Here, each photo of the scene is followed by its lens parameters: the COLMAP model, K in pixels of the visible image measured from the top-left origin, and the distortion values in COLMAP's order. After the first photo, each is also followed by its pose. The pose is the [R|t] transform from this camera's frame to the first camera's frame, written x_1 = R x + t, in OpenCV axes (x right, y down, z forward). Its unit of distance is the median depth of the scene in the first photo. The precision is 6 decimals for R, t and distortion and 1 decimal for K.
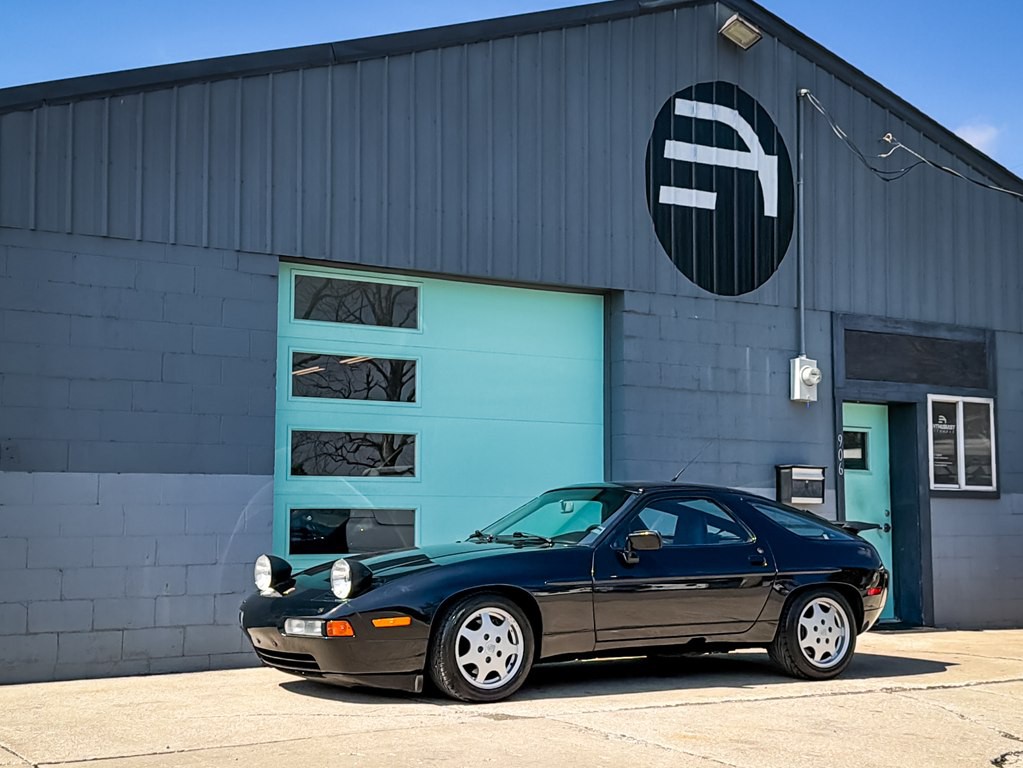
lens RADIAL K [[1400.6, 0, 508.7], [0, 1400.6, 384.5], [0, 0, 1]] dist [0.135044, 0.000000]
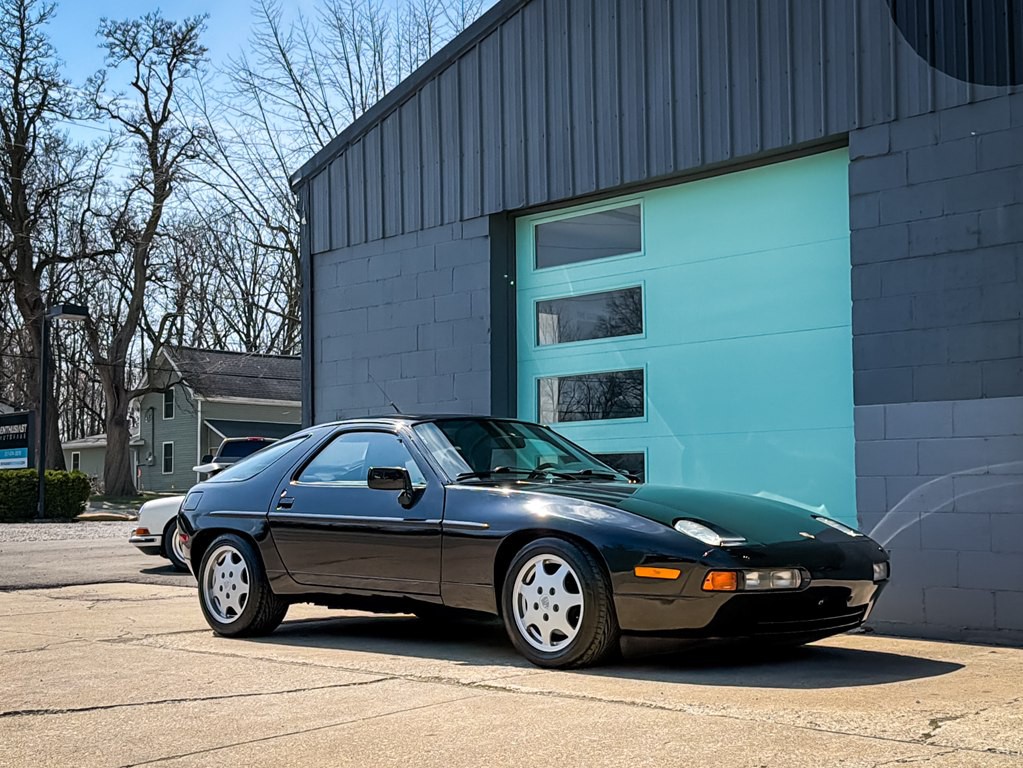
lens RADIAL K [[1400.6, 0, 537.6], [0, 1400.6, 398.5], [0, 0, 1]] dist [0.135044, 0.000000]
pose [[0.237112, -0.074632, -0.968611, 0.829807], [0.103285, 0.993330, -0.051253, 0.098995], [0.965976, -0.087890, 0.243239, 0.758239]]
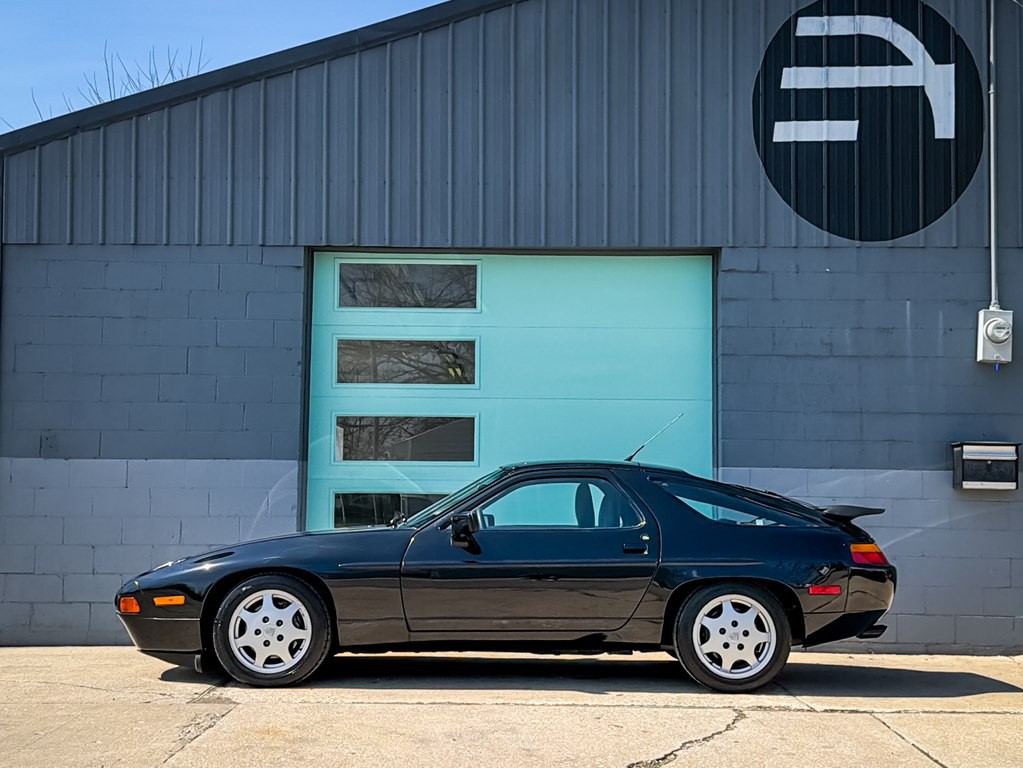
lens RADIAL K [[1400.6, 0, 517.0], [0, 1400.6, 387.5], [0, 0, 1]] dist [0.135044, 0.000000]
pose [[0.850656, -0.042757, -0.523981, 0.494187], [0.042767, 0.999012, -0.012090, 0.029862], [0.523981, -0.012124, 0.851644, 0.203623]]
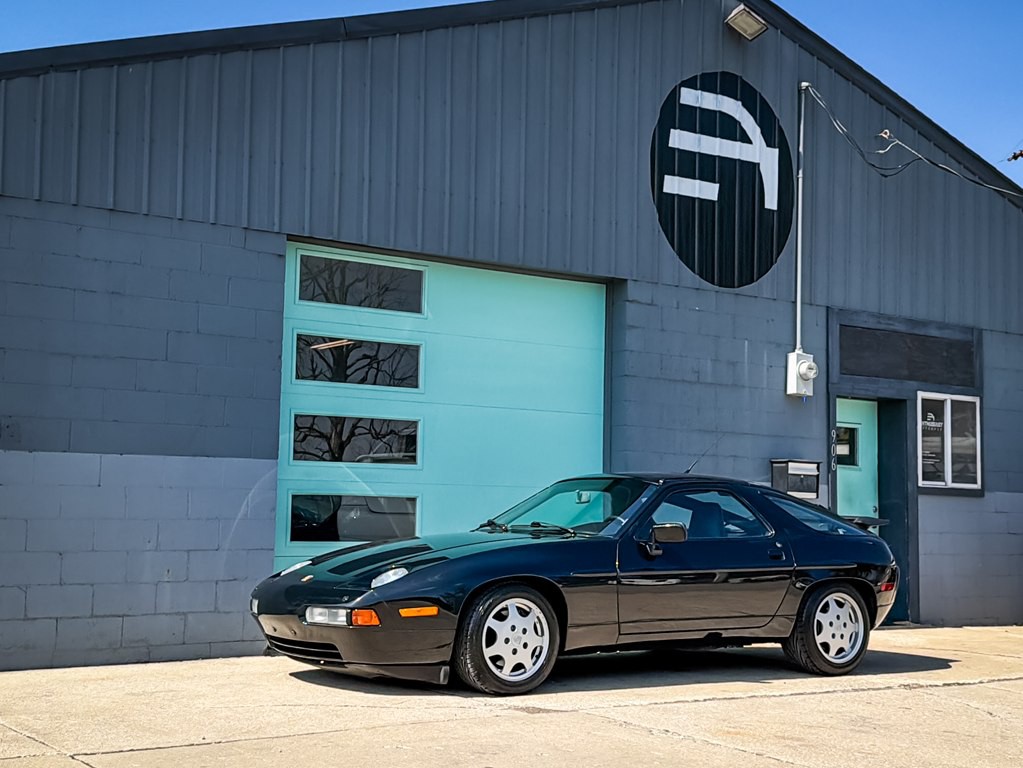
lens RADIAL K [[1400.6, 0, 515.6], [0, 1400.6, 382.7], [0, 0, 1]] dist [0.135044, 0.000000]
pose [[0.998522, 0.020998, 0.050135, -0.051005], [-0.021228, 0.999766, 0.004056, 0.003574], [-0.050038, -0.005114, 0.998734, 0.018218]]
